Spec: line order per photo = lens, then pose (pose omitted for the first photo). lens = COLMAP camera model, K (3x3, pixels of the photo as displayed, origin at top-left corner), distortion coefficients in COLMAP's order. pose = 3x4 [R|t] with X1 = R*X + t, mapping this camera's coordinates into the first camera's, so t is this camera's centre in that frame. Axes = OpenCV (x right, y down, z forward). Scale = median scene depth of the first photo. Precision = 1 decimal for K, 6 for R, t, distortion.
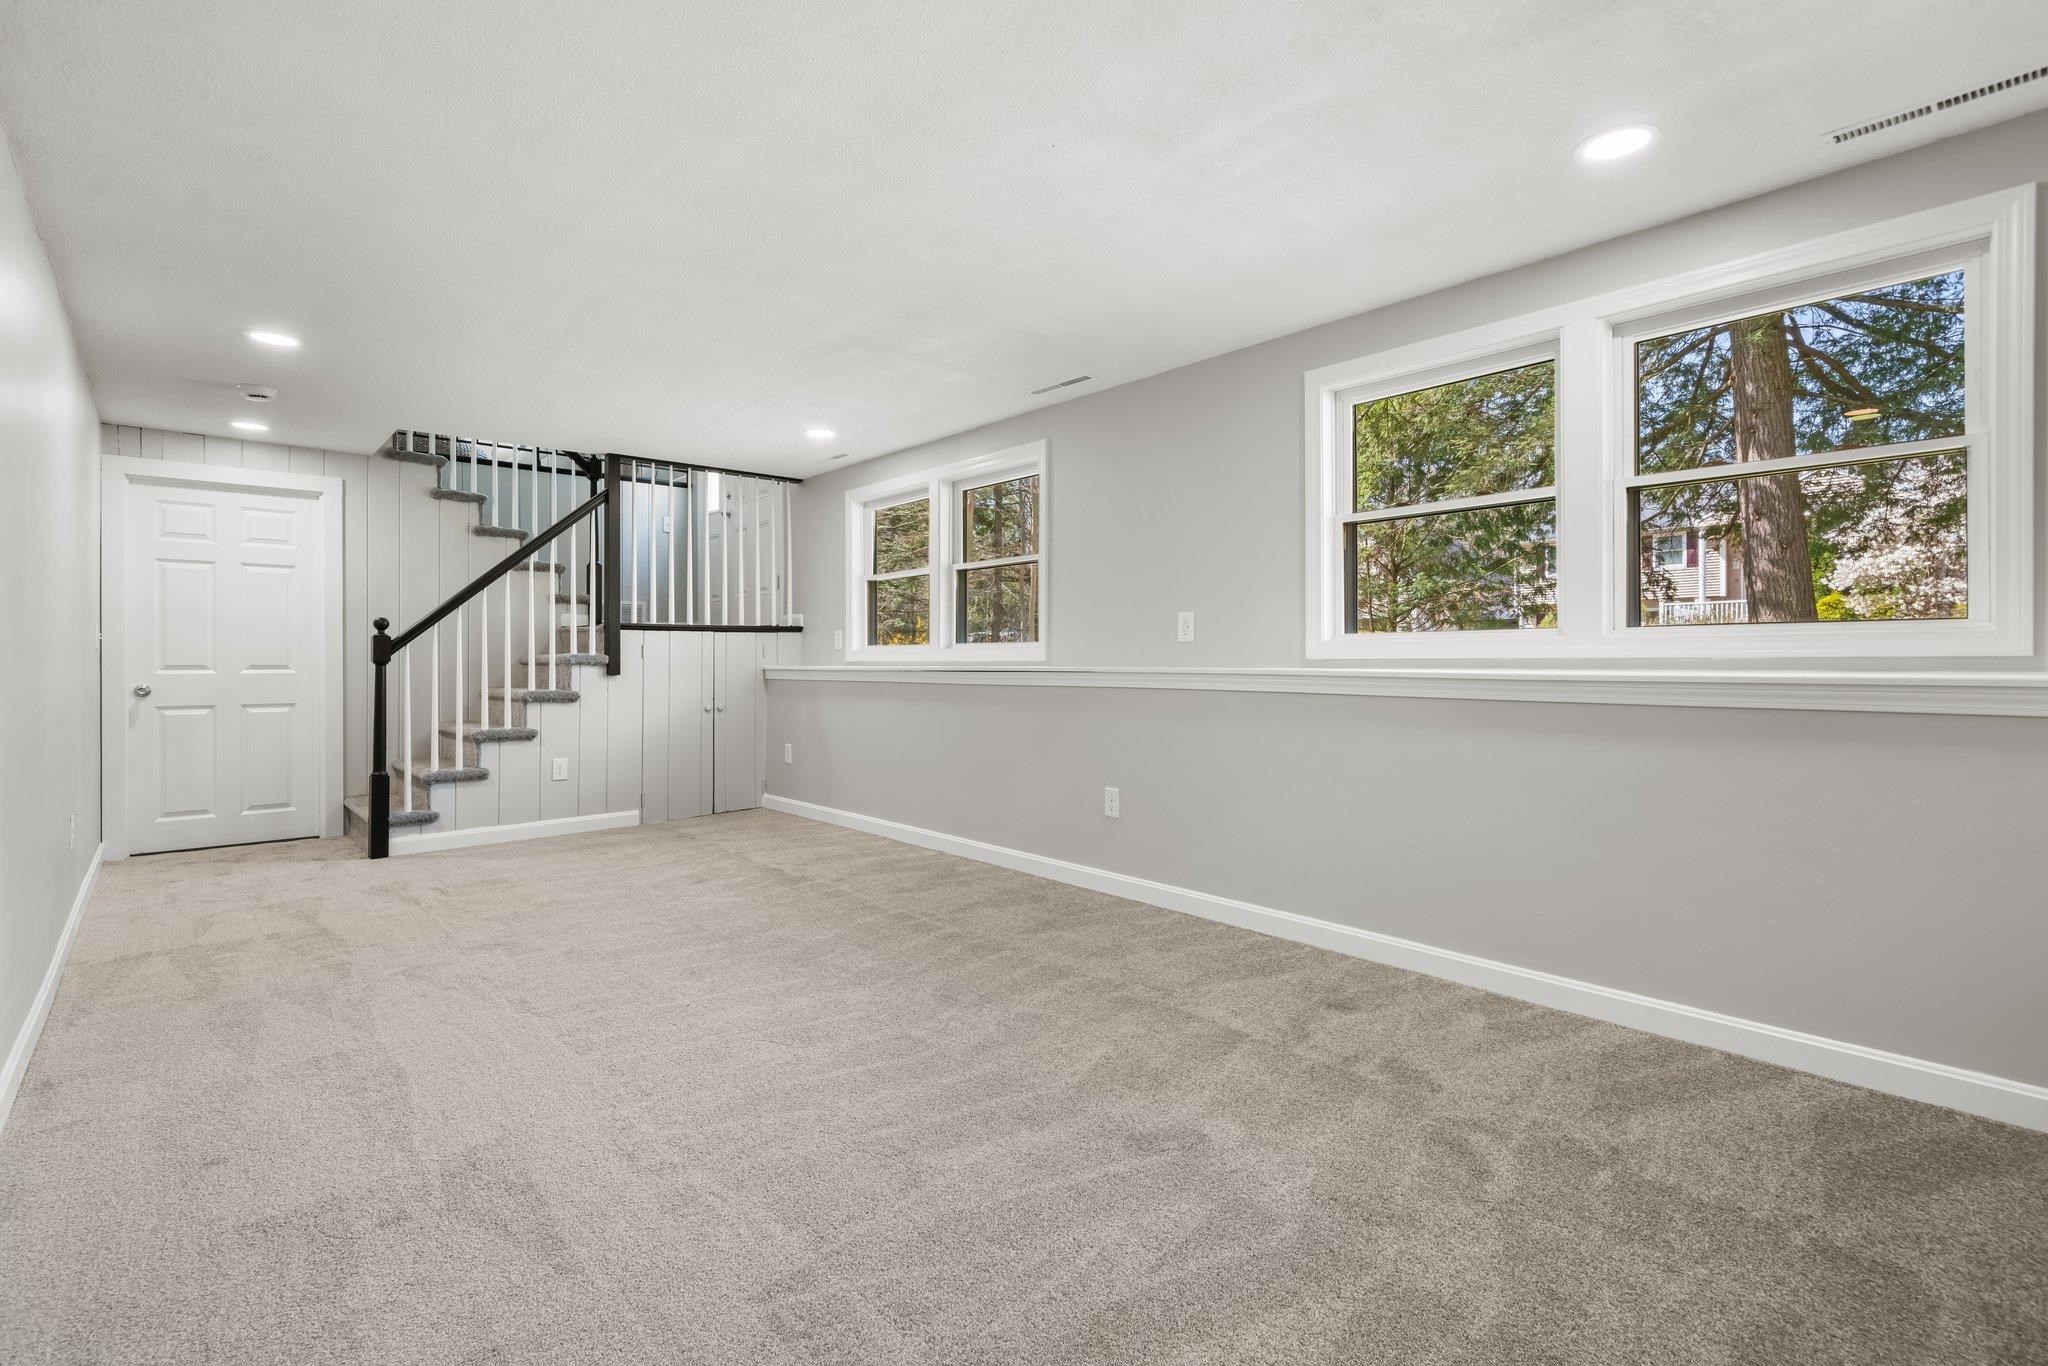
lens RADIAL K [[945.1, 0, 1023.9], [0, 945.1, 645.7], [0, 0, 1]] dist [0.000007, 0.000396]
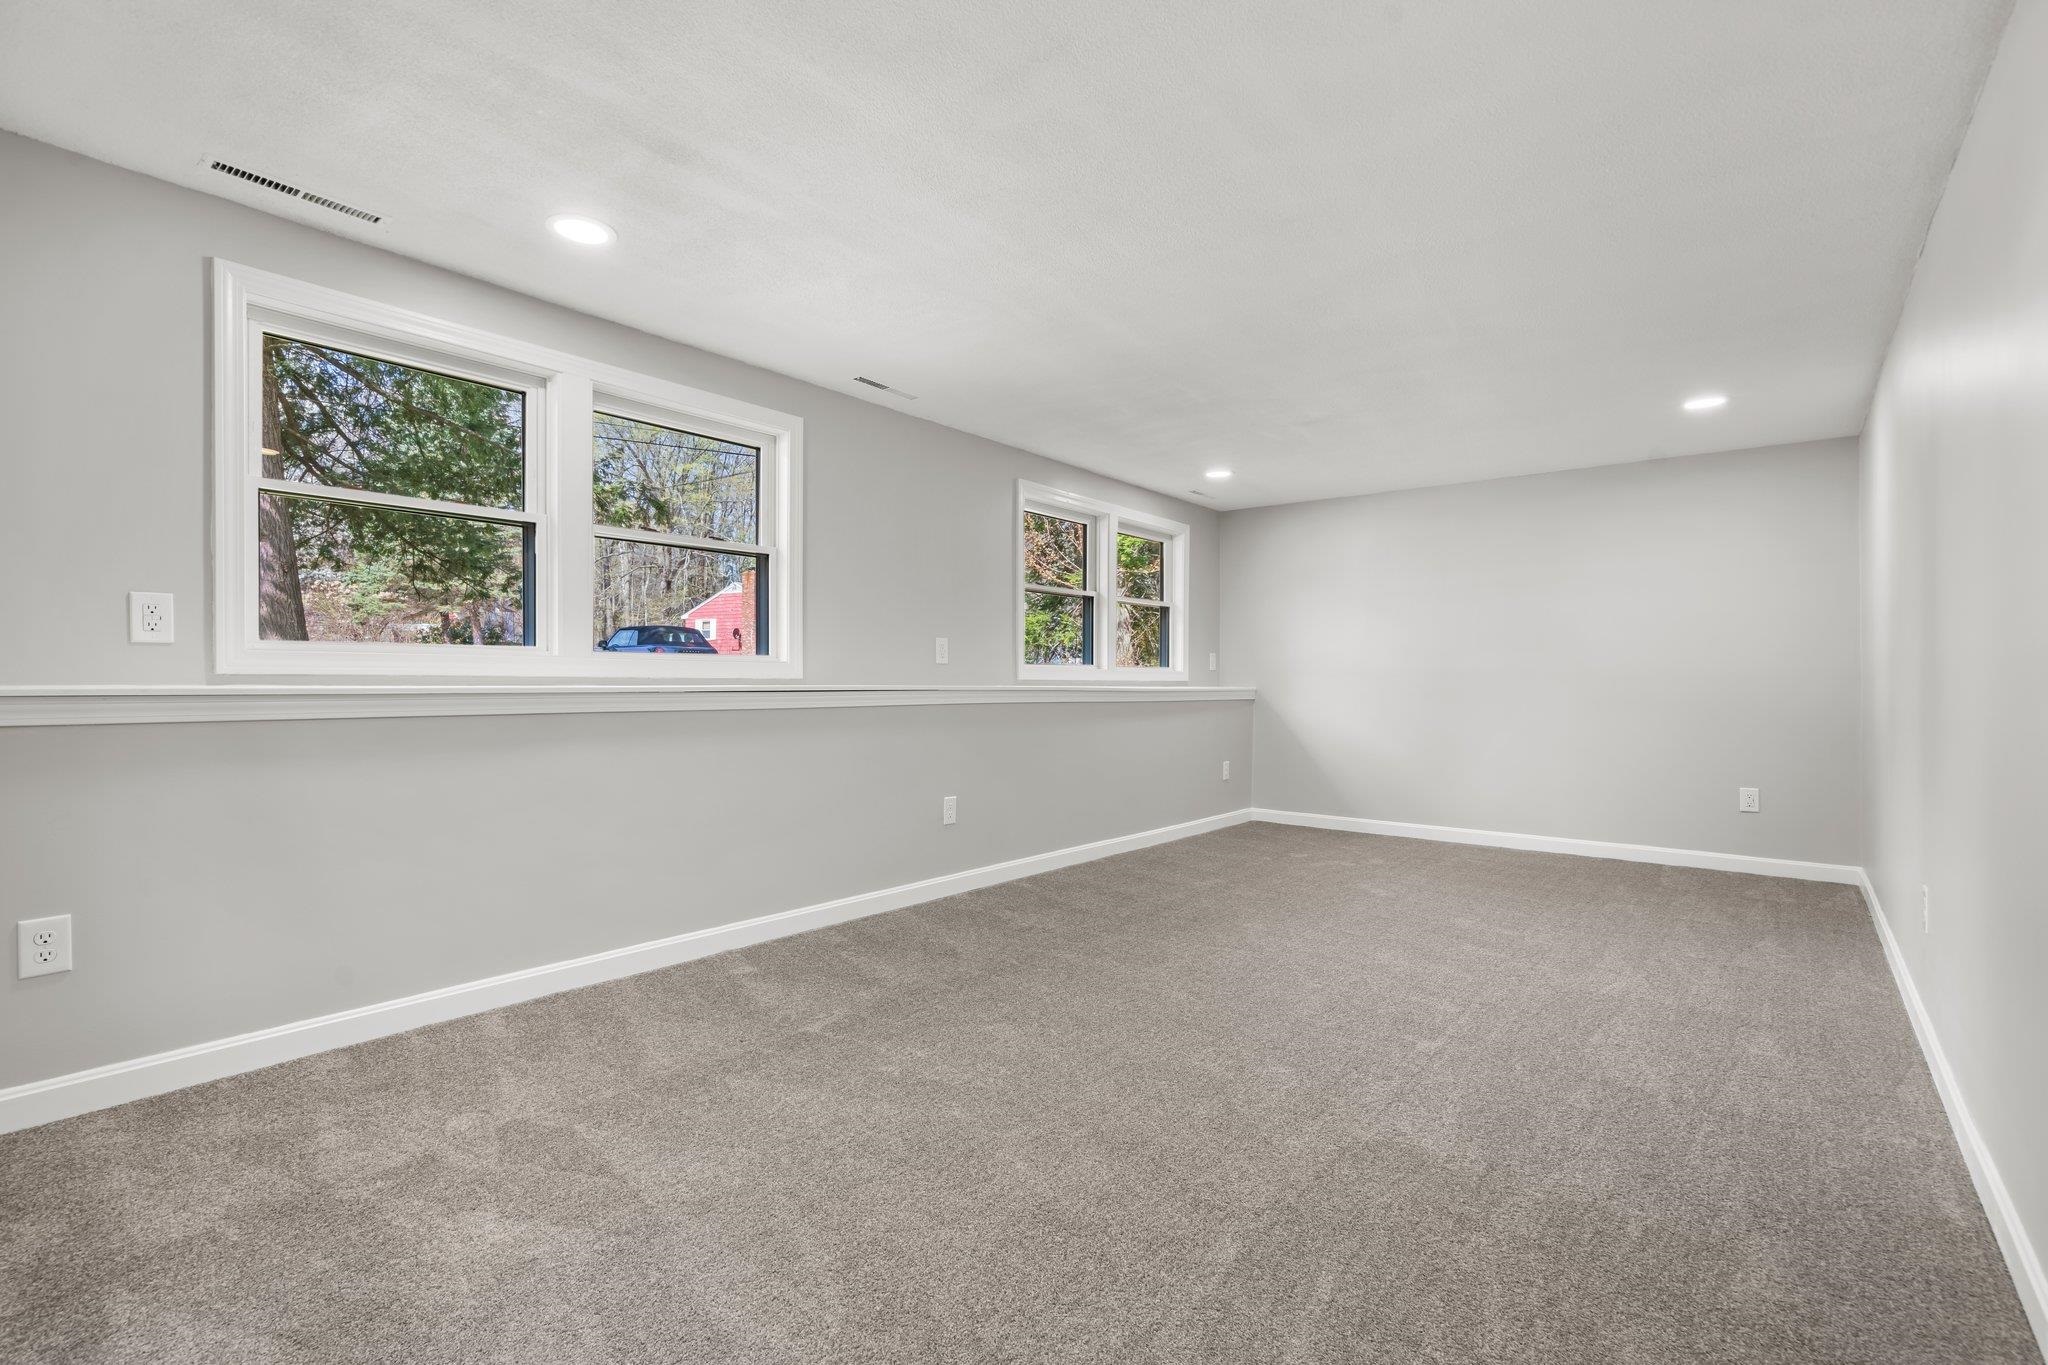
lens RADIAL K [[898.3, 0, 1024.0], [0, 898.3, 682.5], [0, 0, 1]] dist [0.000012, -0.000070]
pose [[-0.139181, -0.001912, 0.990265, -0.885160], [-0.022844, 0.999738, -0.001280, 0.016937], [-0.990003, -0.022800, -0.139188, 1.000920]]
